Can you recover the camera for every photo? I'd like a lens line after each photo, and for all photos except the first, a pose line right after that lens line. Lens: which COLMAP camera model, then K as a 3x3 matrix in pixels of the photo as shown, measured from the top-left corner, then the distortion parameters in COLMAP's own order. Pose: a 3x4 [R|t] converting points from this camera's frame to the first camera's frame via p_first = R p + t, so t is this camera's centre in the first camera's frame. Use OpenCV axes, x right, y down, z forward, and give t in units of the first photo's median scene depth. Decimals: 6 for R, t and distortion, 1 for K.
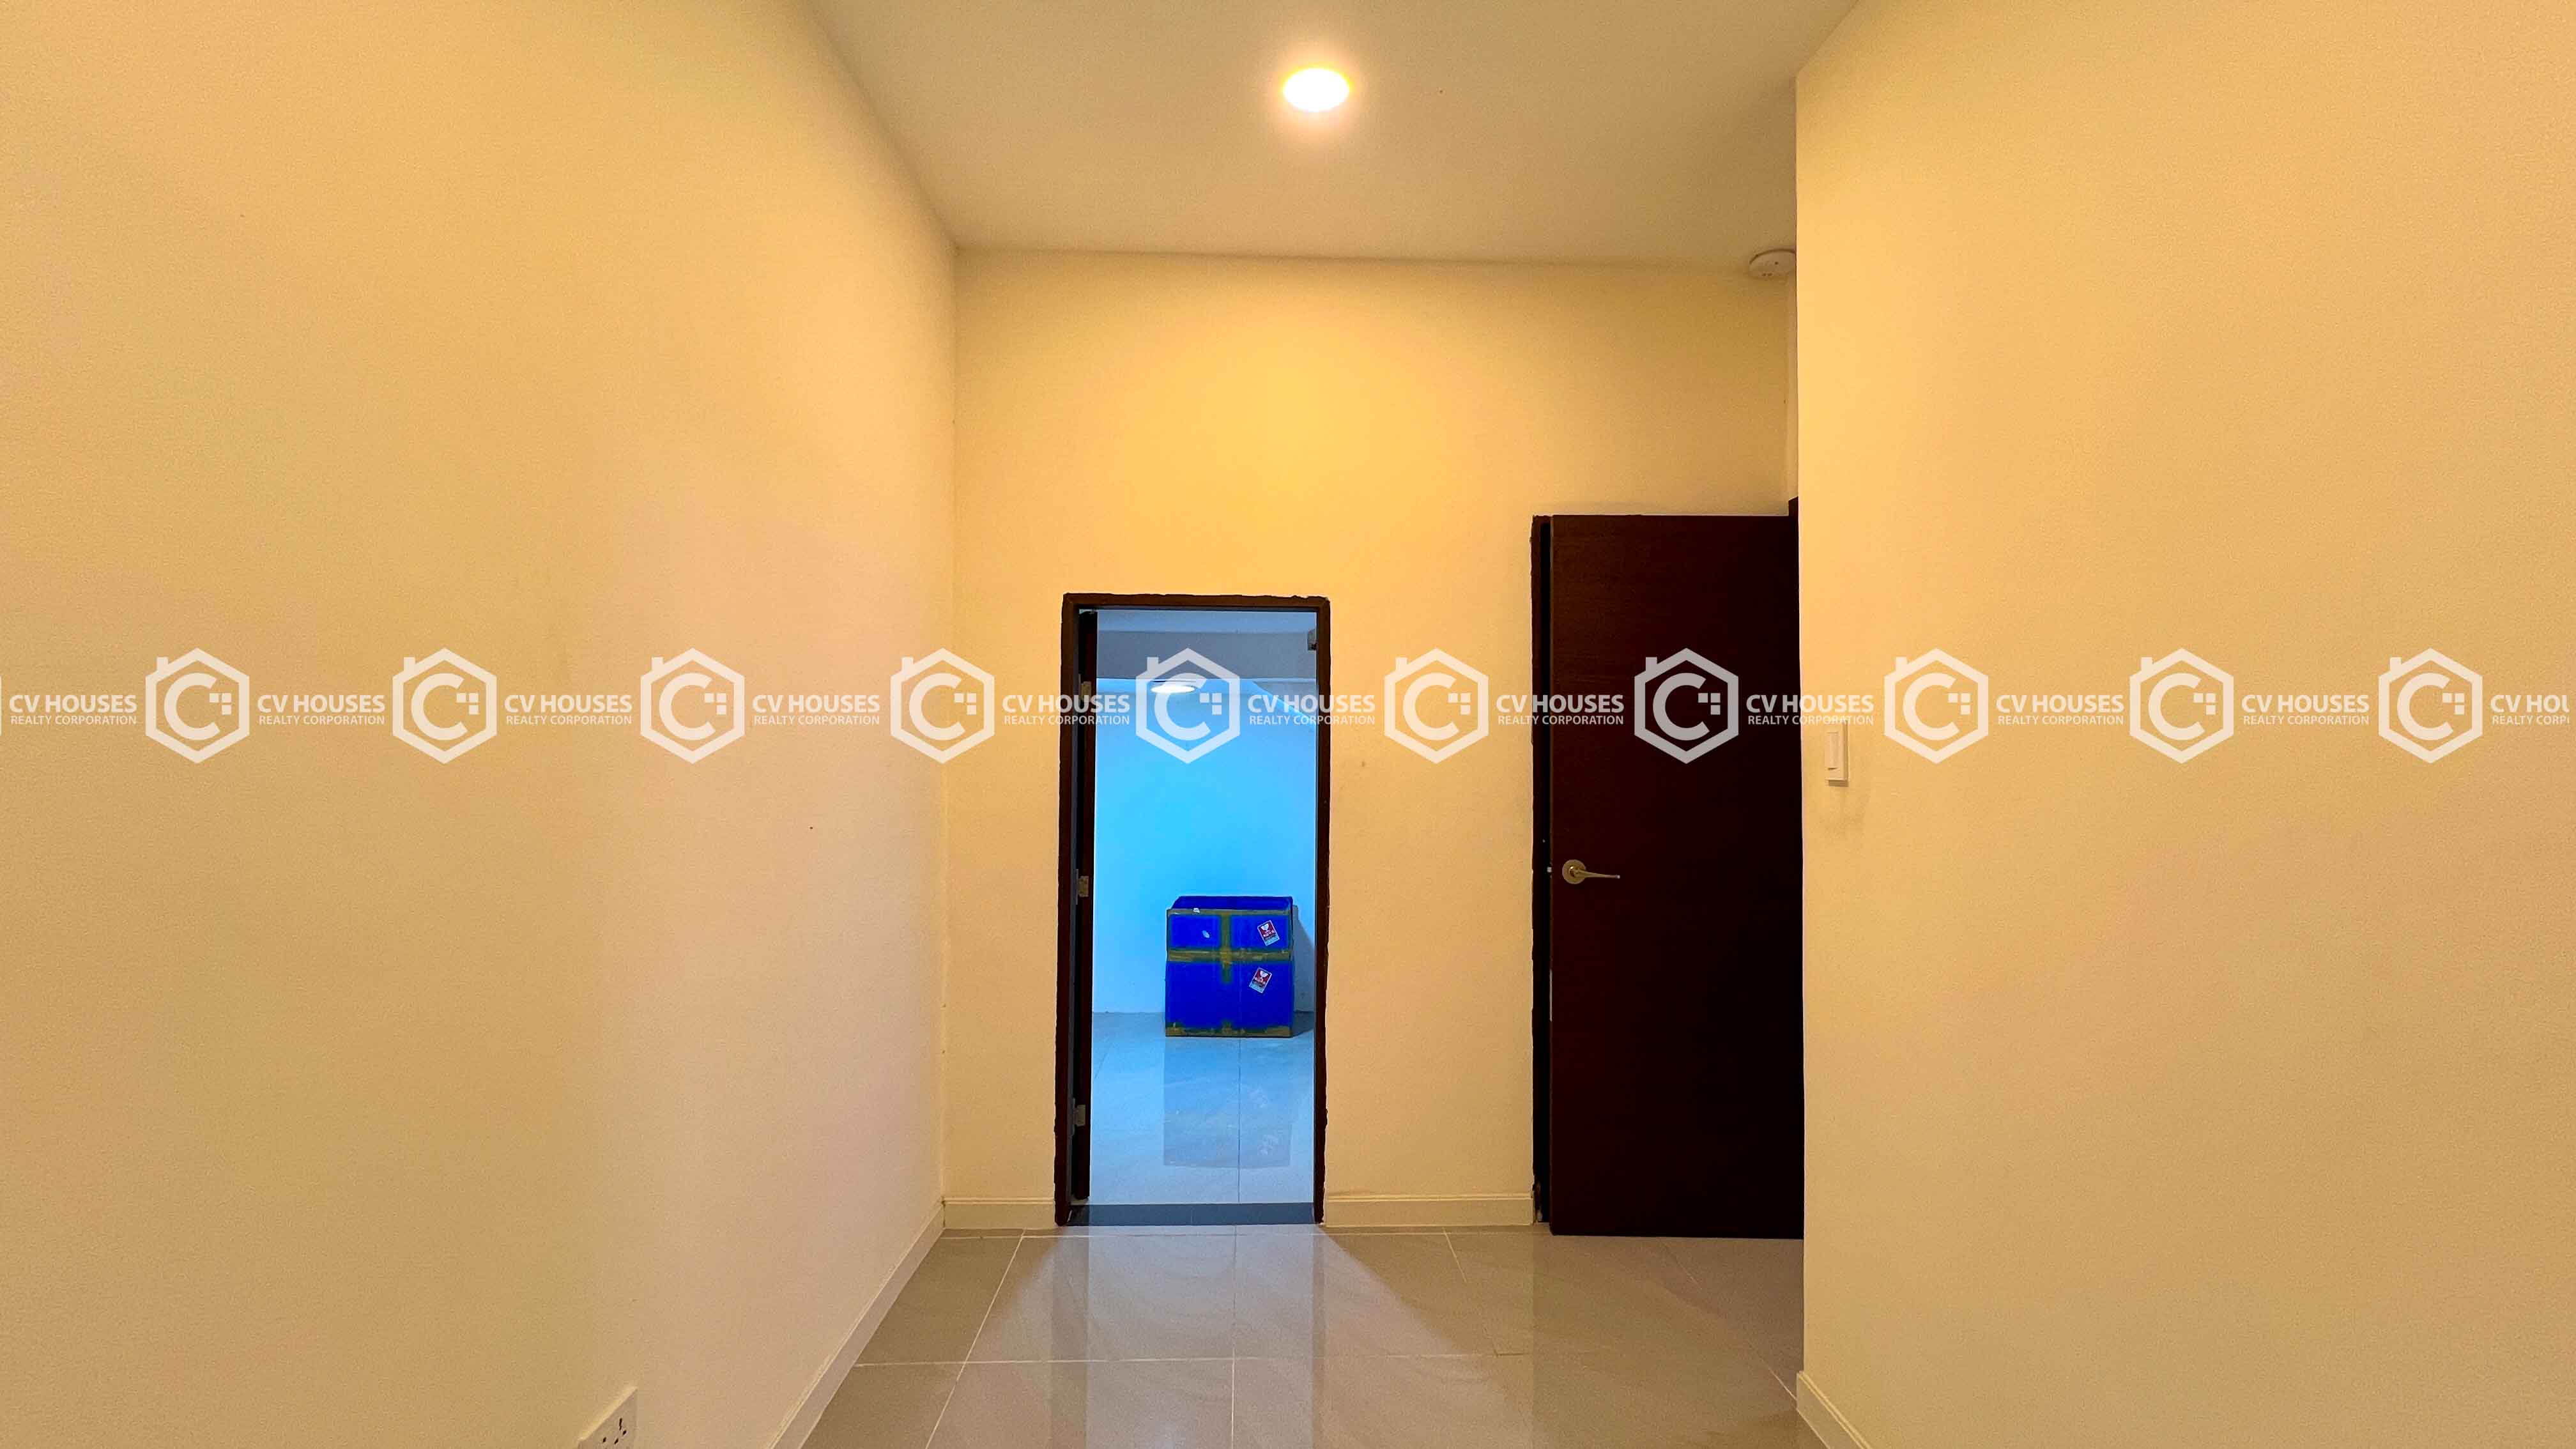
lens RADIAL K [[1028.9, 0, 1288.0], [0, 1028.9, 724.5], [0, 0, 1]] dist [0.001194, 0.000138]
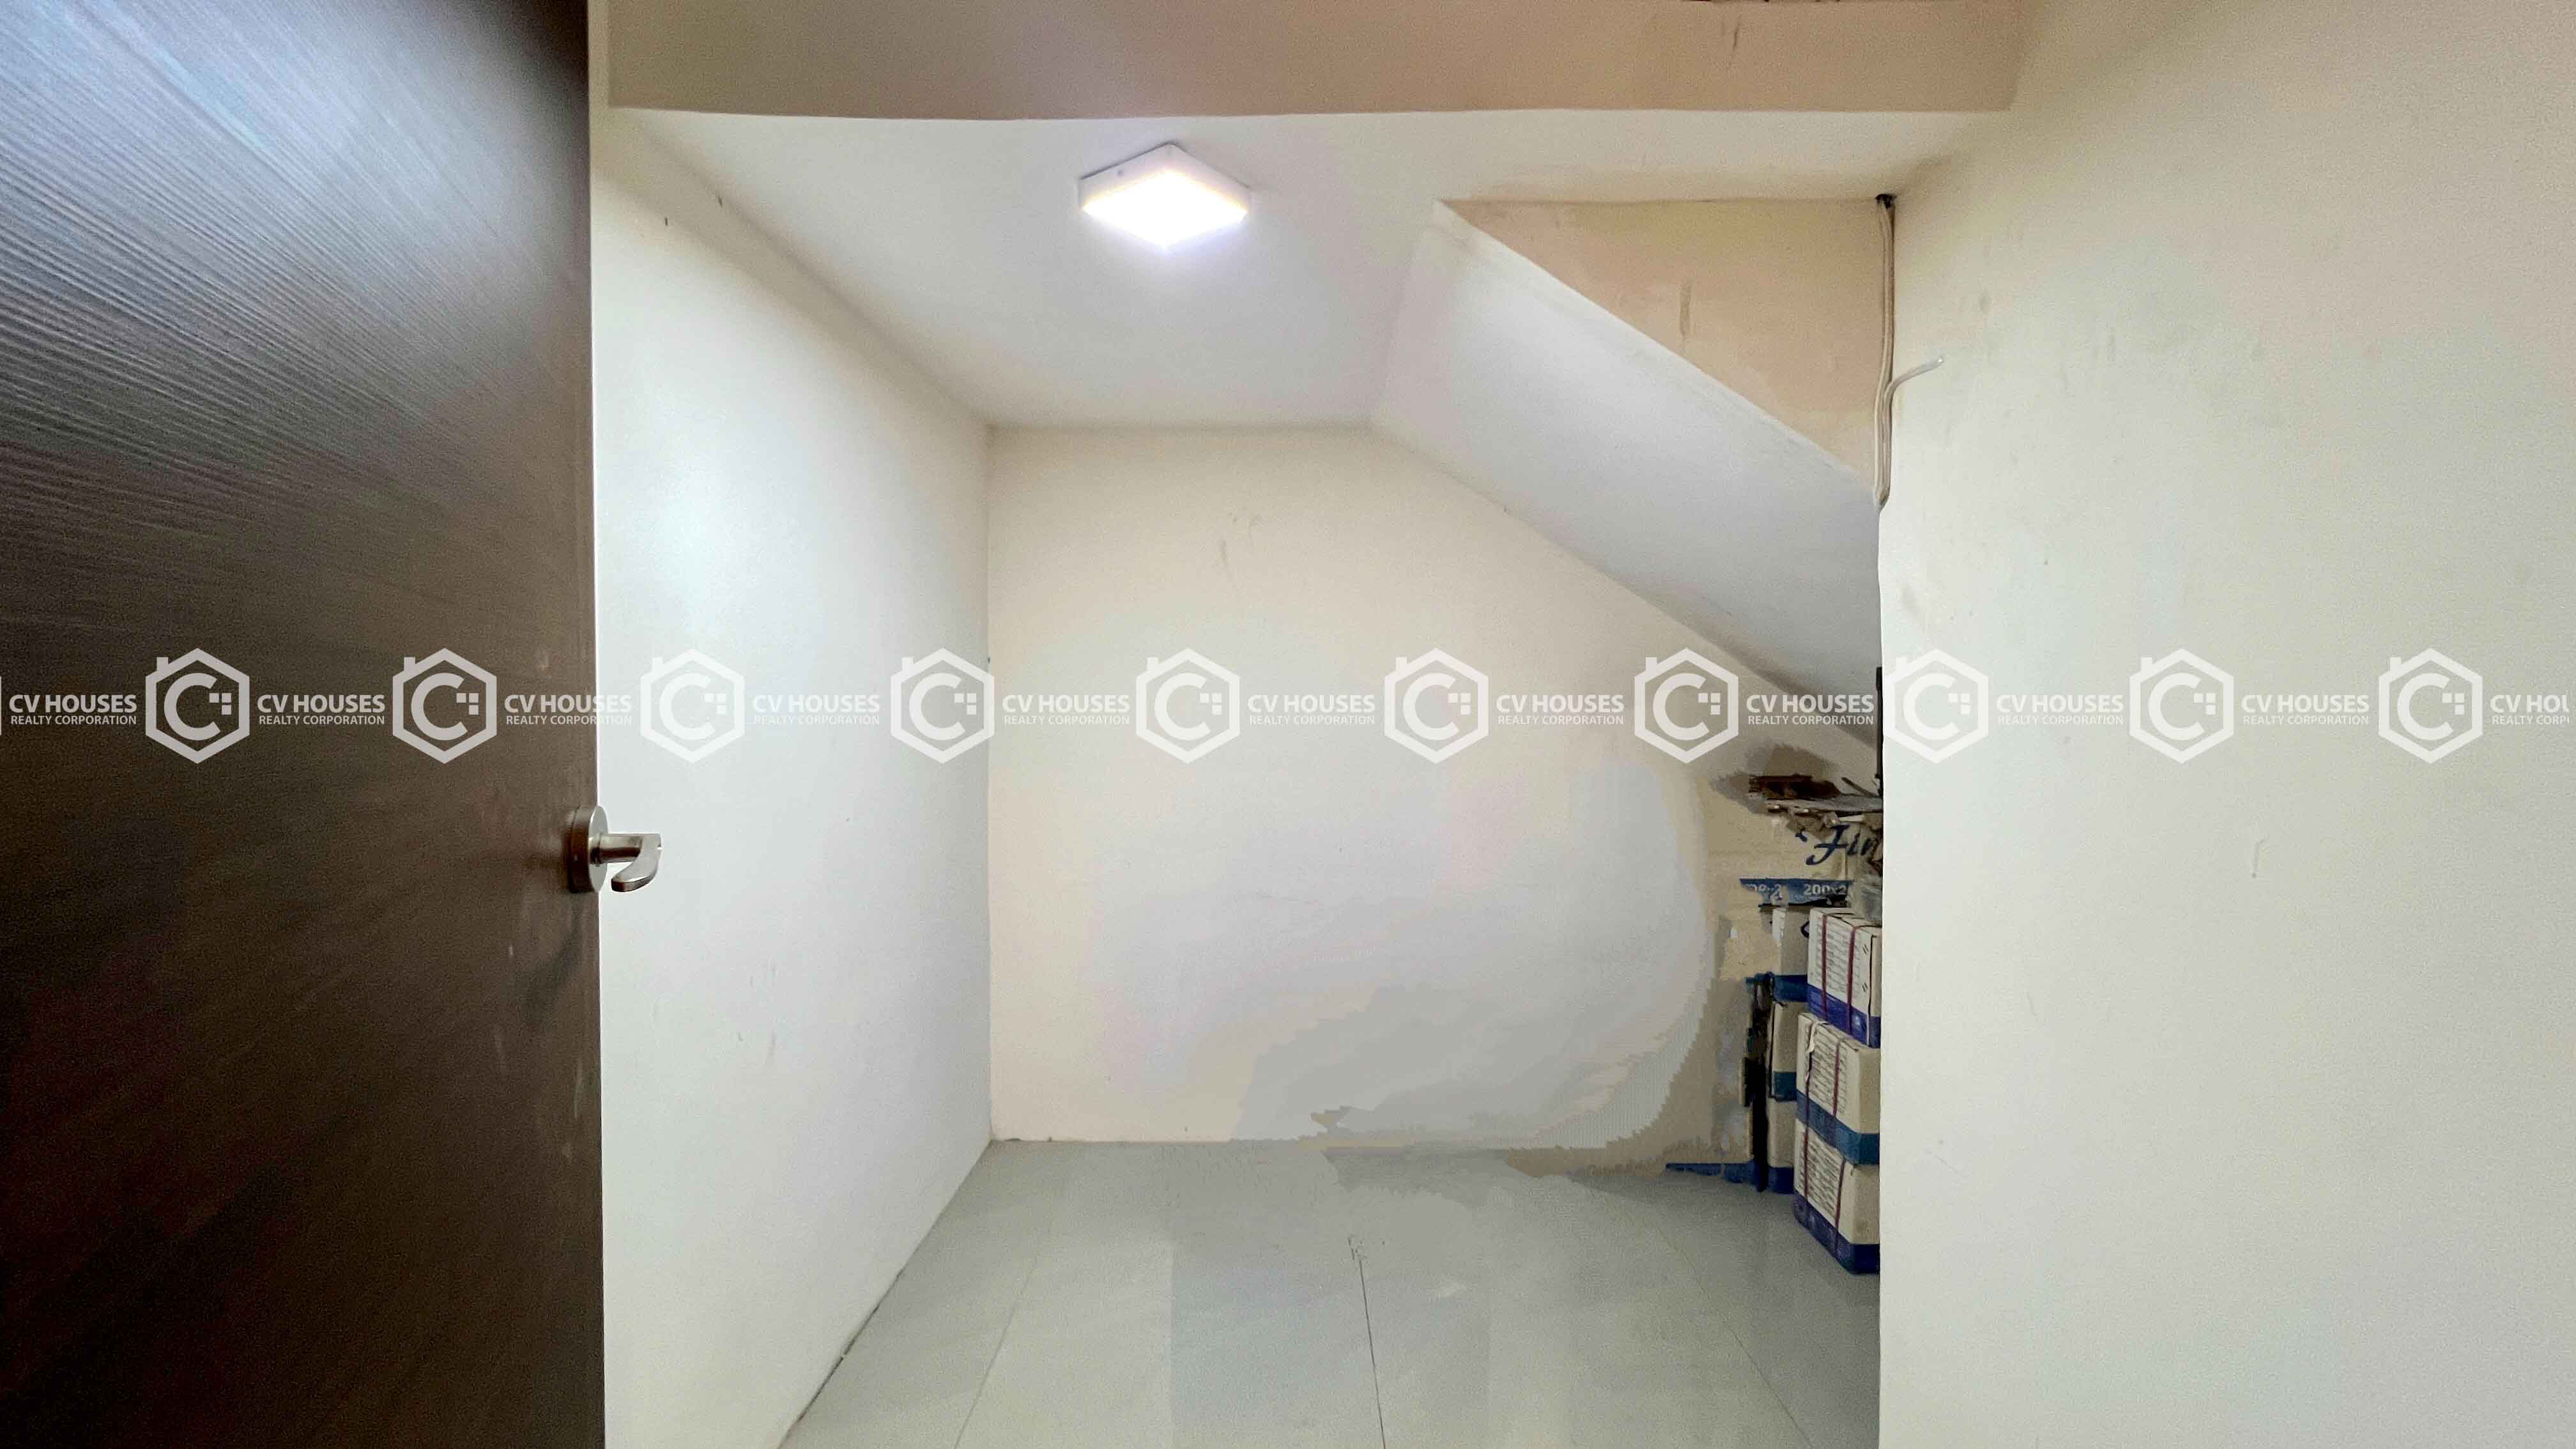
lens RADIAL K [[1033.6, 0, 1288.0], [0, 1033.6, 724.5], [0, 0, 1]] dist [0.000825, 0.000073]
pose [[0.999961, 0.000077, -0.008888, 0.975487], [-0.000077, 1.000000, 0.000104, -0.000137], [0.008888, -0.000103, 0.999960, 0.004029]]
